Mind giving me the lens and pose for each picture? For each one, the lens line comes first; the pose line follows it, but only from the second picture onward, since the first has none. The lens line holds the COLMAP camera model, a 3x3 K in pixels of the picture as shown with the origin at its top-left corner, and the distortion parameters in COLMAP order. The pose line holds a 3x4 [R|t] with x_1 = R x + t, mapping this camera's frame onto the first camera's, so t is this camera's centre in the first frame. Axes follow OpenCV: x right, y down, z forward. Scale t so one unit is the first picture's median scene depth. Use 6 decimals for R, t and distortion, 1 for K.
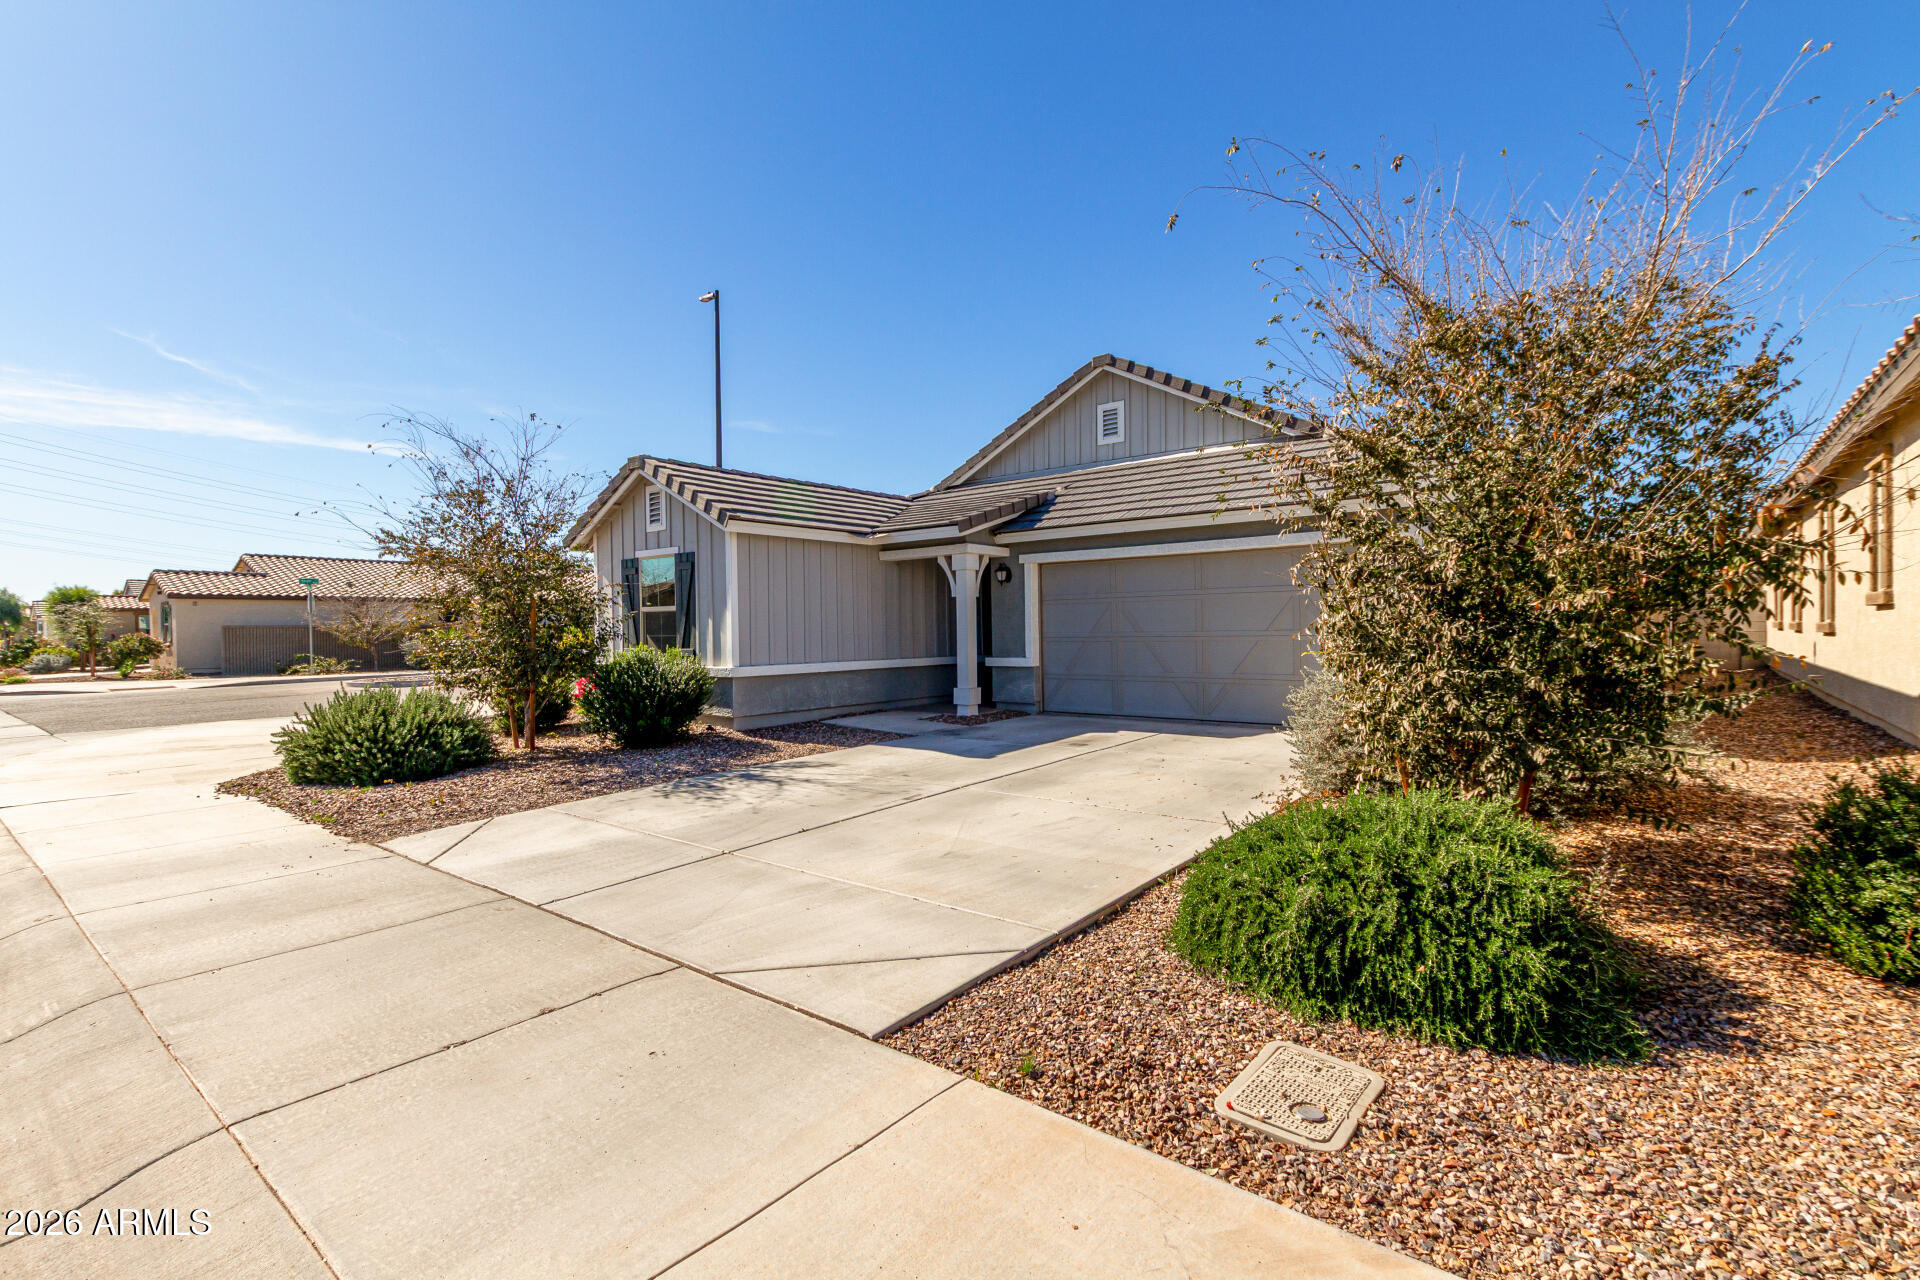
lens RADIAL K [[876.8, 0, 959.9], [0, 876.8, 636.8], [0, 0, 1]] dist [0.005297, -0.001528]
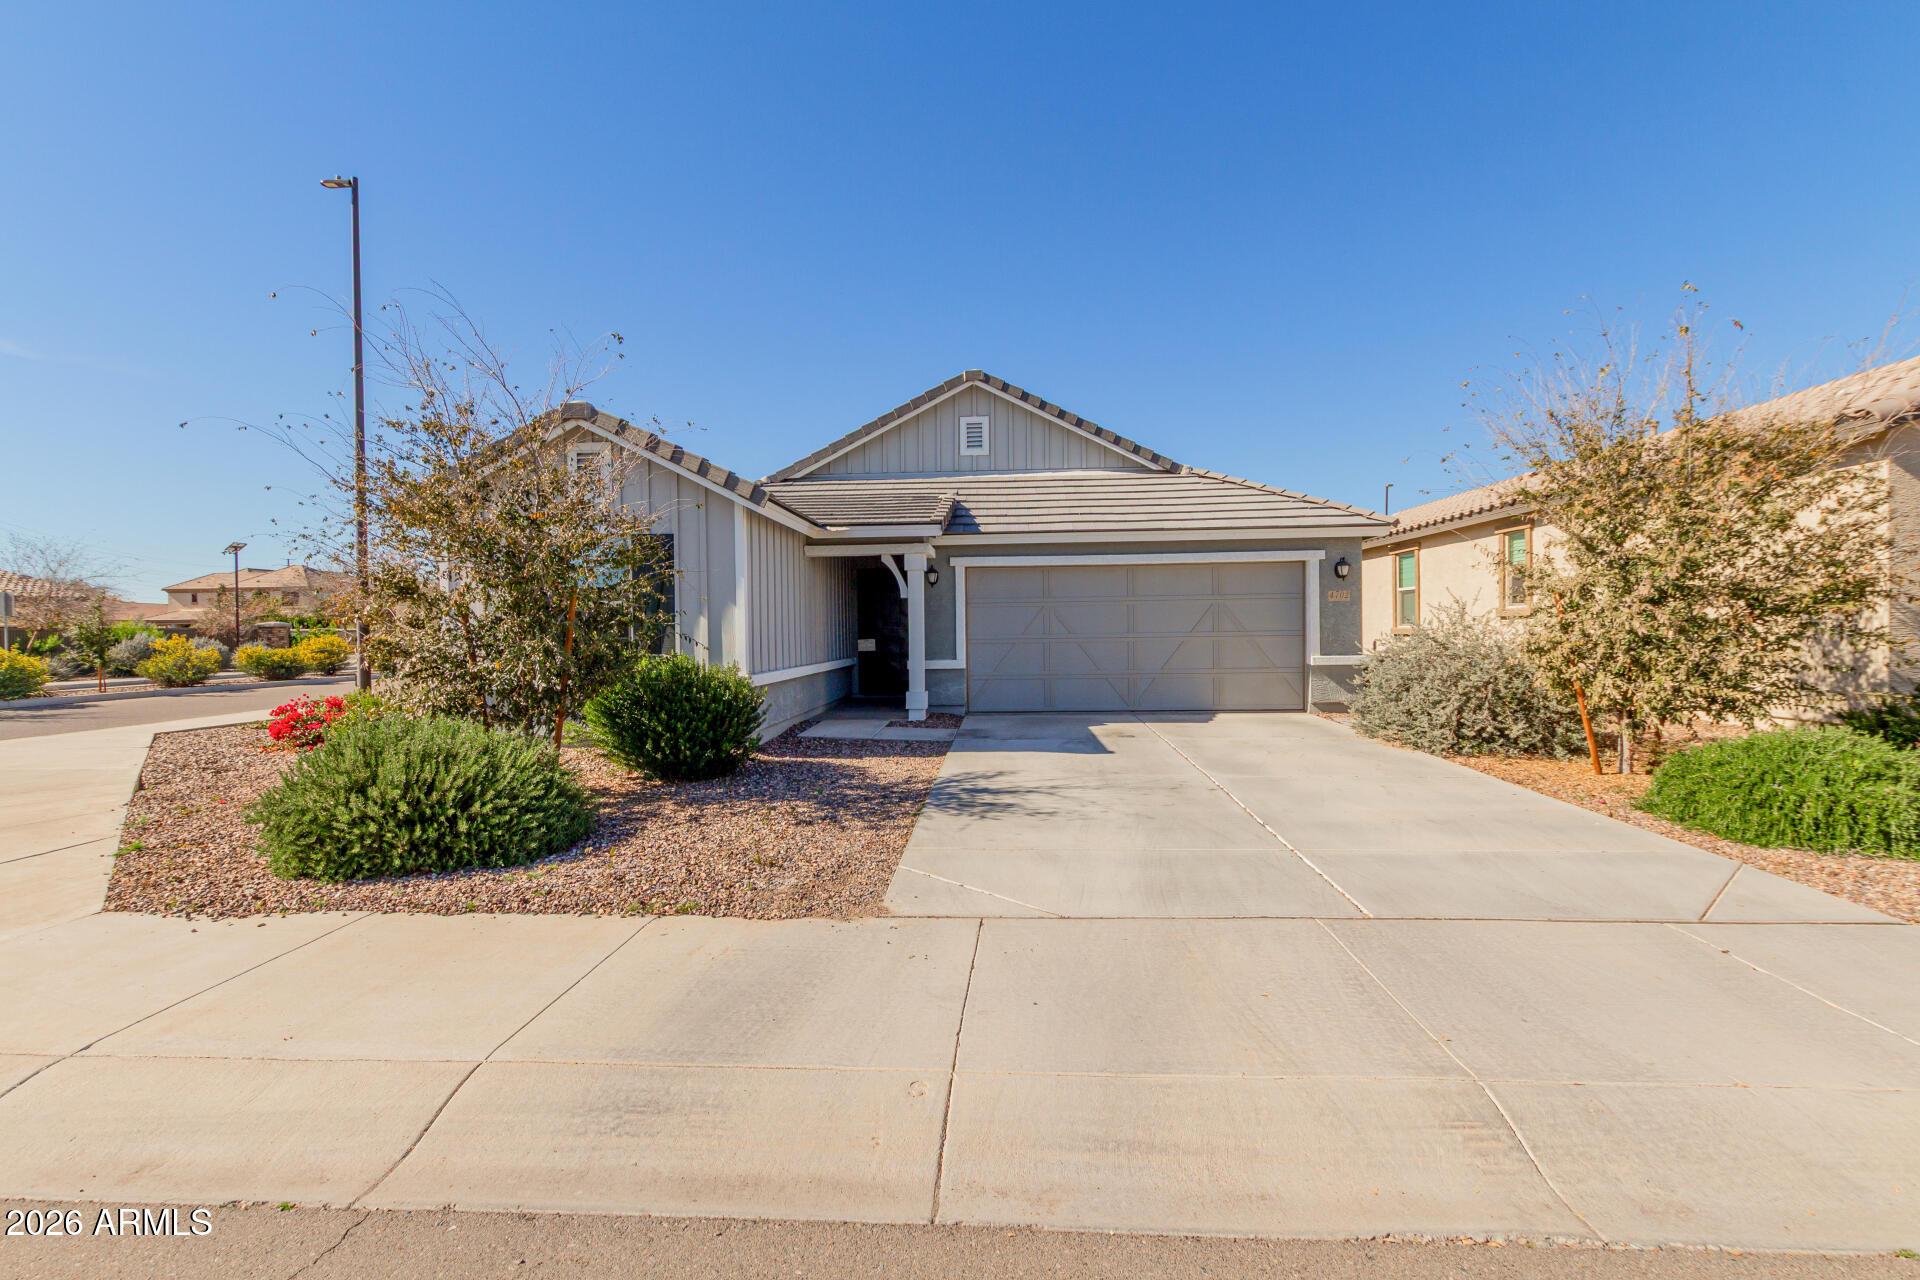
lens RADIAL K [[876.8, 0, 946.0], [0, 876.8, 639.2], [0, 0, 1]] dist [0.005297, -0.001528]
pose [[0.823422, -0.002643, 0.567424, -0.470544], [0.004546, 0.999988, -0.001939, 0.002080], [-0.567412, 0.004176, 0.823424, 0.161039]]
